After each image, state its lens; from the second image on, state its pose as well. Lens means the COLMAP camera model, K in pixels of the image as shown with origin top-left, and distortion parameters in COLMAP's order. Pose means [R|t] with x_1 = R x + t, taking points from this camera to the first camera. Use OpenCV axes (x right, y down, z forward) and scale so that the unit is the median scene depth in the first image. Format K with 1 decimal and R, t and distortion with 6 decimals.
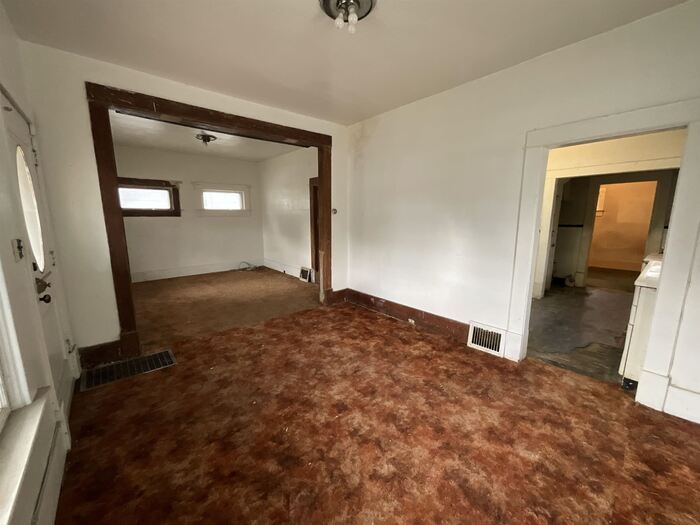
lens RADIAL K [[282.9, 0, 344.8], [0, 282.9, 263.6], [0, 0, 1]] dist [0.004718, 0.000208]
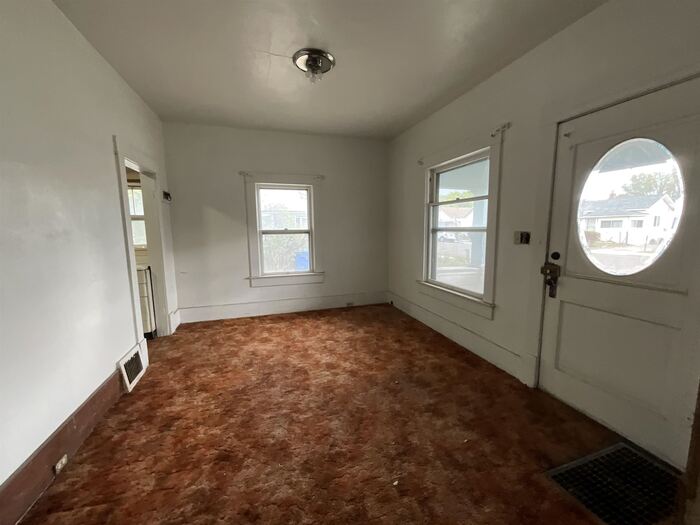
lens RADIAL K [[282.9, 0, 348.3], [0, 282.9, 262.6], [0, 0, 1]] dist [0.004718, 0.000208]
pose [[-0.925742, -0.033300, 0.376688, -0.309499], [0.079256, 0.956906, 0.279372, -0.169849], [-0.369758, 0.288481, -0.883209, 1.086125]]
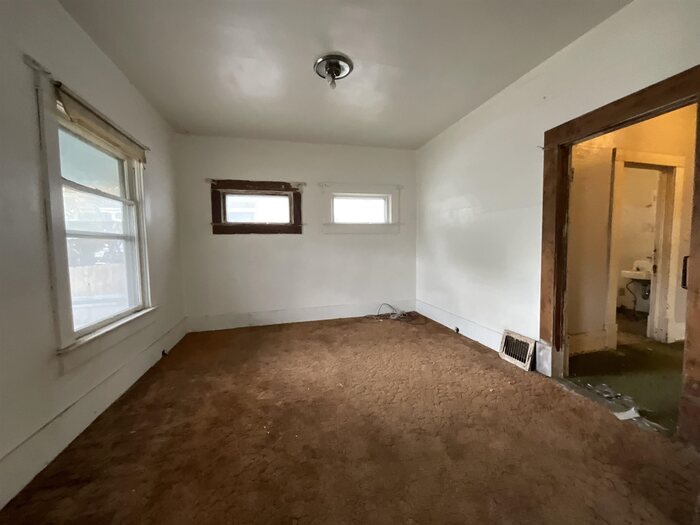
lens RADIAL K [[282.9, 0, 352.7], [0, 282.9, 262.9], [0, 0, 1]] dist [0.004718, 0.000208]
pose [[0.905849, 0.010411, -0.423473, -0.300621], [-0.055139, 0.994091, -0.093507, -0.066566], [0.419997, 0.108053, 0.901070, 0.745992]]
